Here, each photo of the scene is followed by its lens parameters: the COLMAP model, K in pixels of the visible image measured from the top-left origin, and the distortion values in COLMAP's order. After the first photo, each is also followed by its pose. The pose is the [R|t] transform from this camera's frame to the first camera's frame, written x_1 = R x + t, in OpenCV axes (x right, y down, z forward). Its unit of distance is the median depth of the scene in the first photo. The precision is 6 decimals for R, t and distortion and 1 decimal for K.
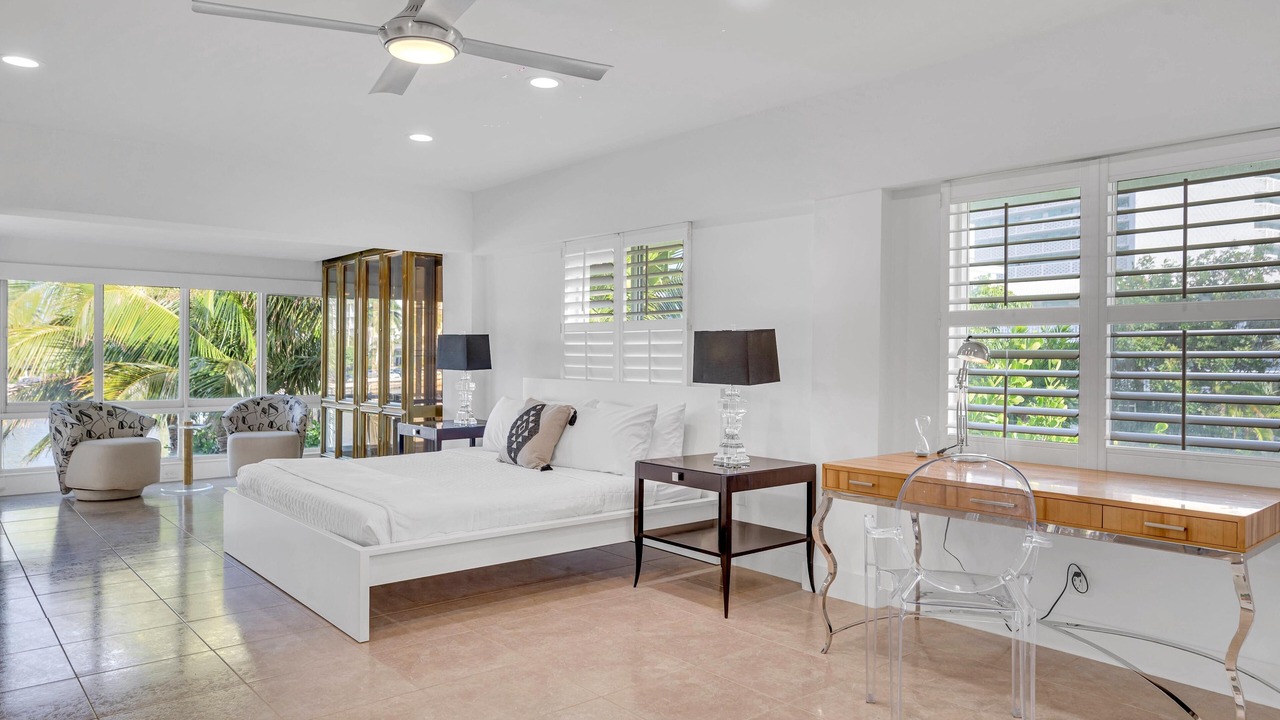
lens RADIAL K [[898.3, 0, 640.0], [0, 898.3, 360.0], [0, 0, 1]] dist [0.001328, 0.001387]
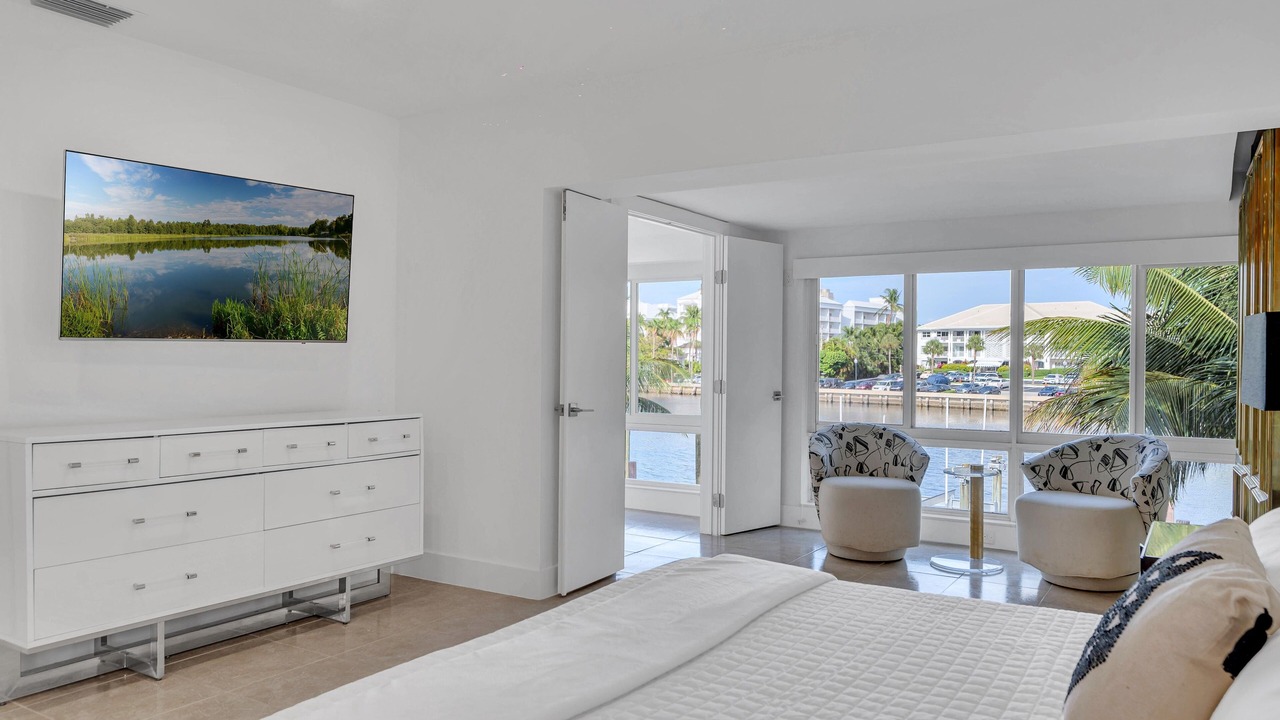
lens RADIAL K [[898.3, 0, 640.0], [0, 898.3, 360.0], [0, 0, 1]] dist [0.001328, 0.001387]
pose [[0.311199, -0.005095, -0.950331, 0.078411], [-0.014733, 0.999840, -0.010184, 0.000364], [0.950231, 0.017170, 0.311074, 0.721842]]
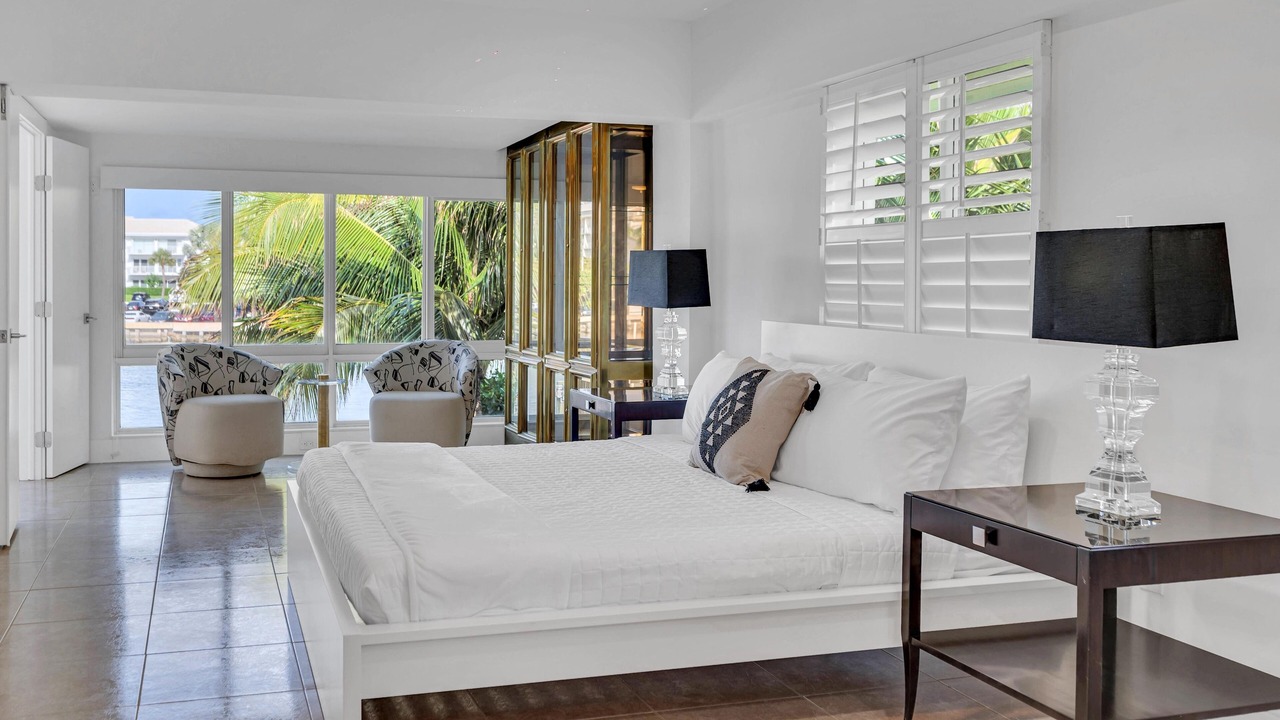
lens RADIAL K [[1192.4, 0, 524.4], [0, 1192.4, 313.7], [0, 0, 1]] dist [-0.000260, 0.003872]
pose [[0.912389, 0.008965, -0.409226, 0.057024], [-0.001350, 0.999821, 0.018894, 0.000196], [0.409322, -0.016686, 0.912237, 0.240018]]
